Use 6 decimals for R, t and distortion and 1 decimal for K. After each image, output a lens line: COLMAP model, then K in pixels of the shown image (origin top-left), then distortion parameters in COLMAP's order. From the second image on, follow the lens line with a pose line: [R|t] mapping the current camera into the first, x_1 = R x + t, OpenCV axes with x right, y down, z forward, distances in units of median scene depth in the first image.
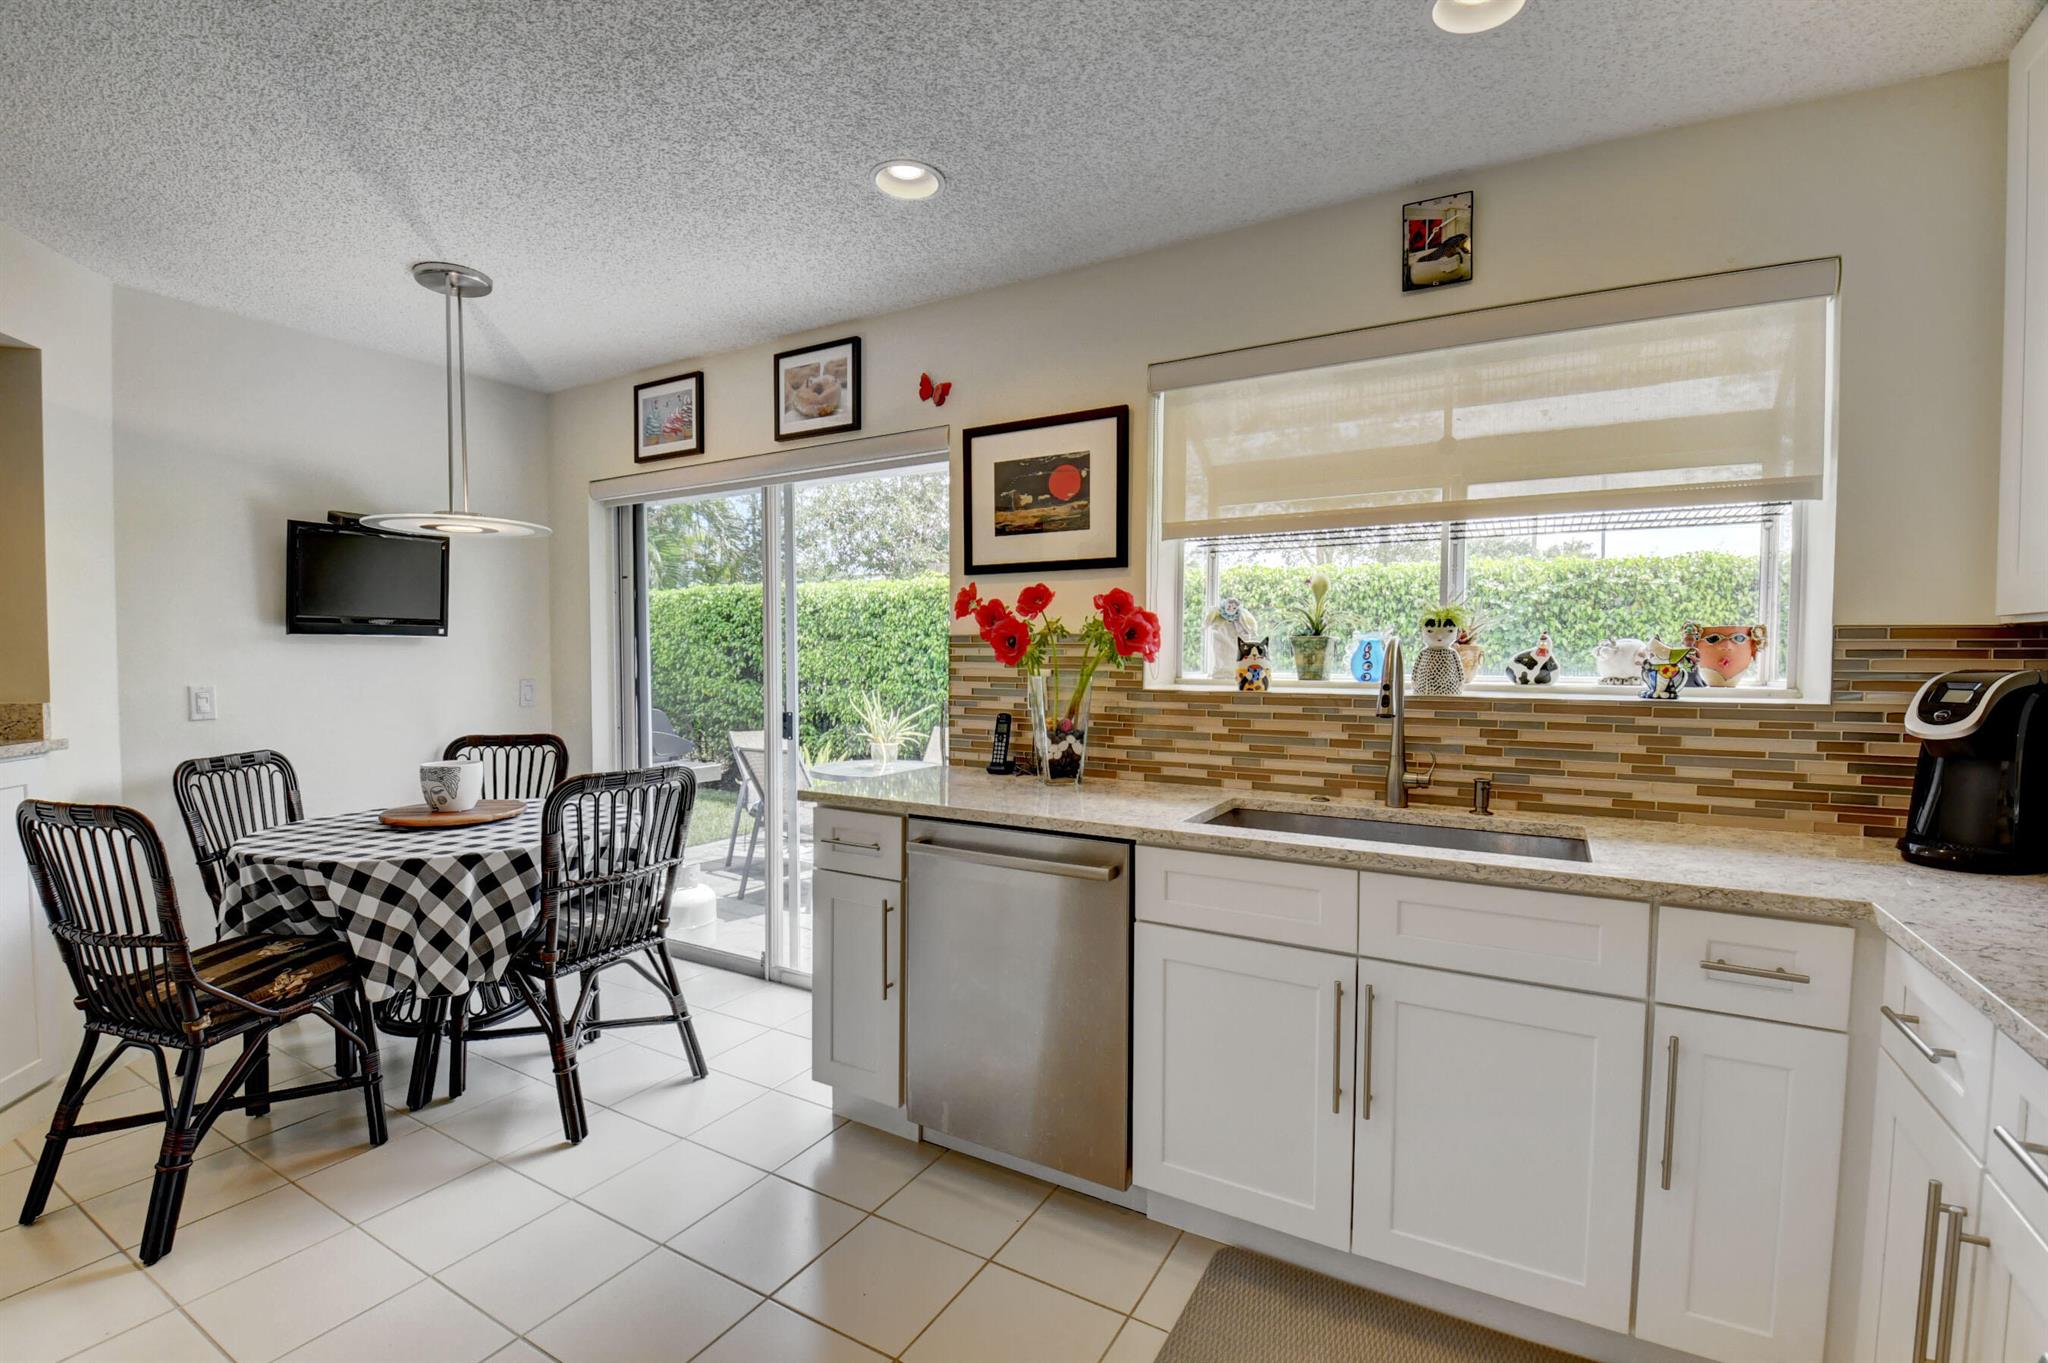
lens RADIAL K [[900.7, 0, 1019.0], [0, 900.7, 694.4], [0, 0, 1]] dist [0.019135, -0.028491]
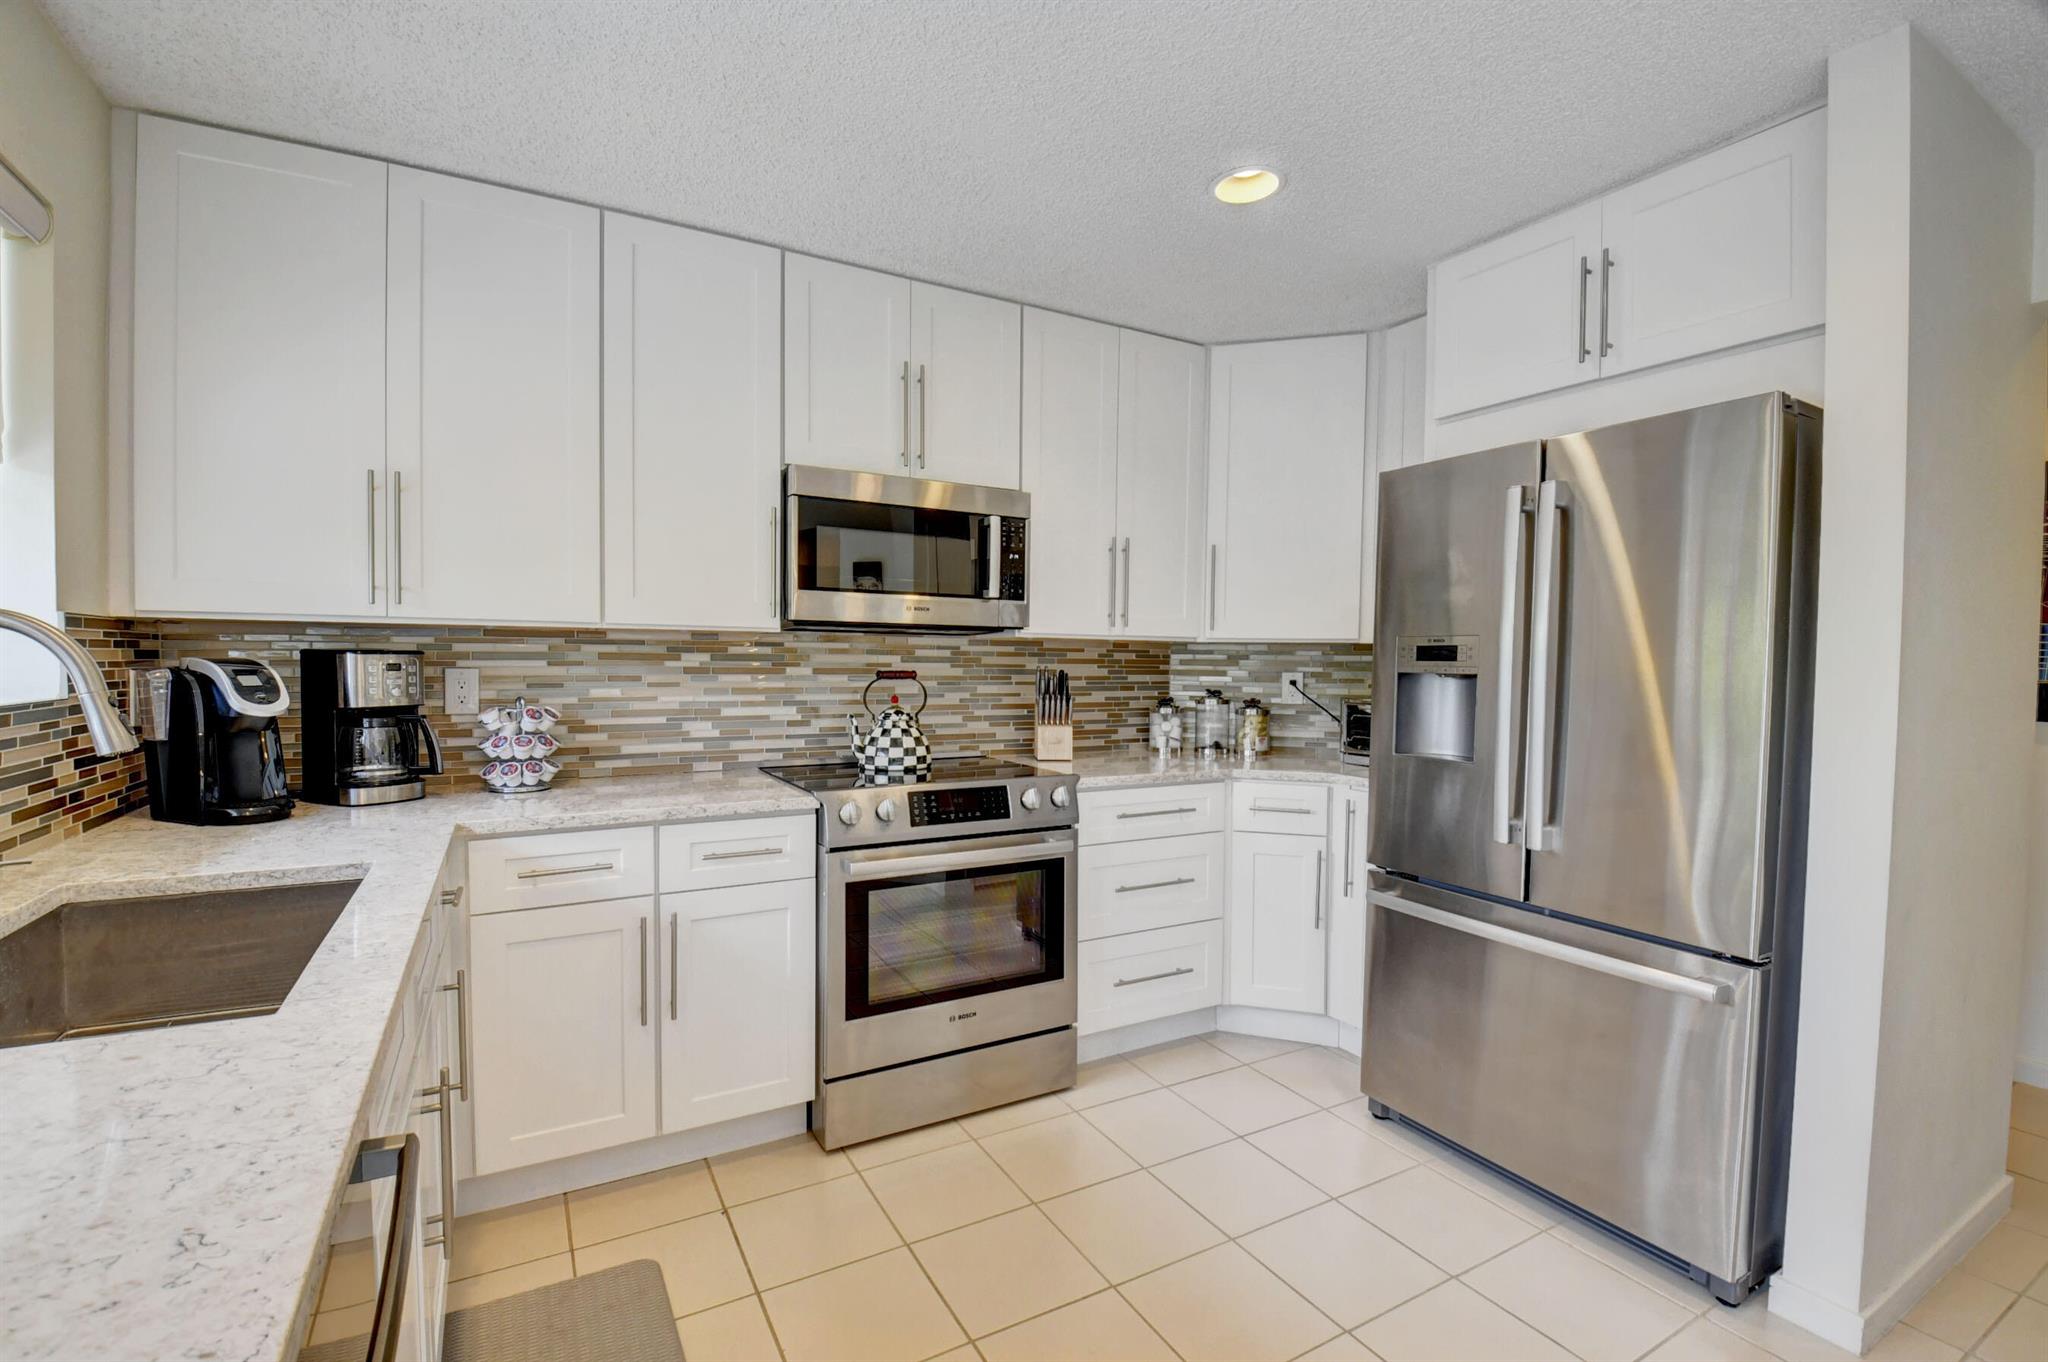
lens RADIAL K [[907.3, 0, 1026.7], [0, 907.3, 687.9], [0, 0, 1]] dist [0.010792, -0.025461]
pose [[-0.864423, -0.028039, 0.501982, -0.267806], [0.008446, 0.997493, 0.070260, -0.036731], [-0.502694, 0.064974, -0.862019, 0.852839]]
